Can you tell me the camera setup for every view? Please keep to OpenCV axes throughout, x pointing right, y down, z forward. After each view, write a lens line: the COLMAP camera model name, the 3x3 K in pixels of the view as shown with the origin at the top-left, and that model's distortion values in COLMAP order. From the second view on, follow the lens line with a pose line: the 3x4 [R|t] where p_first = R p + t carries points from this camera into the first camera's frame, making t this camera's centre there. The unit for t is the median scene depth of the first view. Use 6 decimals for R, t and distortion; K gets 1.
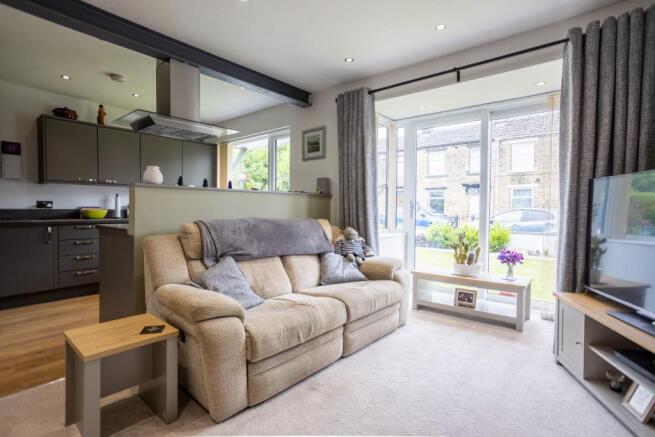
lens RADIAL K [[323.4, 0, 326.0], [0, 323.4, 217.6], [0, 0, 1]] dist [-0.049388, 0.030522]
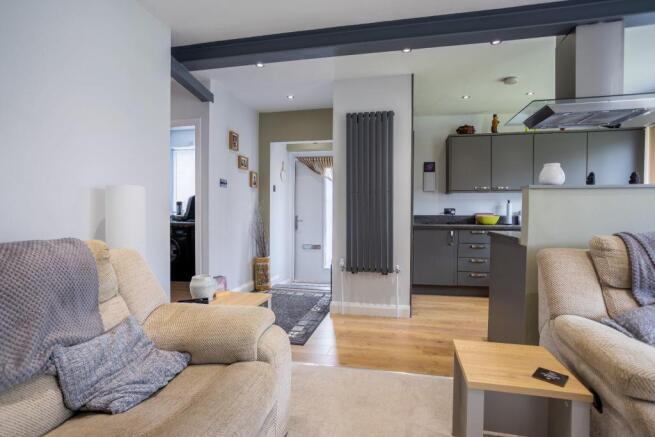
lens RADIAL K [[323.4, 0, 326.0], [0, 323.4, 217.6], [0, 0, 1]] dist [-0.049388, 0.030522]
pose [[0.453916, 0.007355, -0.891014, -0.038348], [-0.025700, 0.999658, -0.004840, -0.001190], [0.890674, 0.025096, 0.453950, 0.057574]]
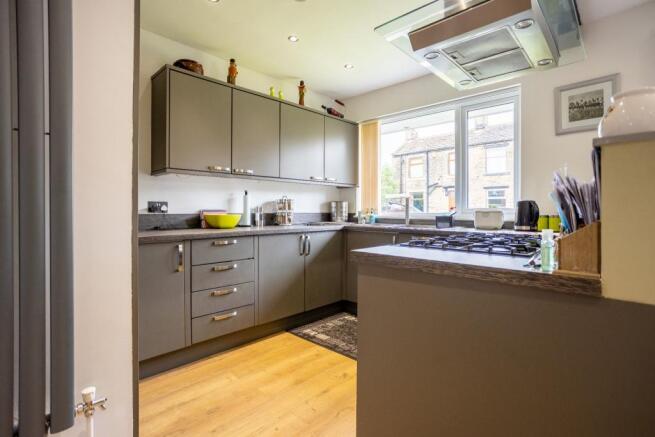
lens RADIAL K [[318.1, 0, 319.1], [0, 318.1, 209.0], [0, 0, 1]] dist [-0.032990, 0.000337]
pose [[0.996852, -0.006176, -0.079045, -0.541900], [0.003719, 0.999506, -0.031195, -0.016254], [0.079199, 0.030803, 0.996383, 0.406221]]
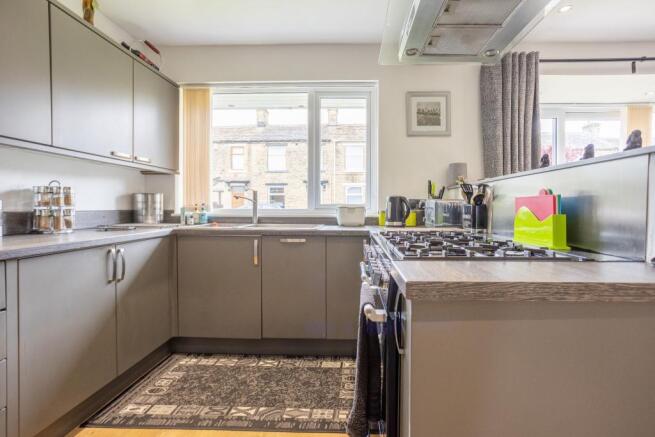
lens RADIAL K [[326.8, 0, 345.7], [0, 326.8, 211.0], [0, 0, 1]] dist [-0.014376, 0.001140]
pose [[0.780505, -0.016078, 0.624943, -0.673012], [0.021786, 0.999762, -0.001488, -0.022989], [-0.624770, 0.014776, 0.780669, 0.611772]]
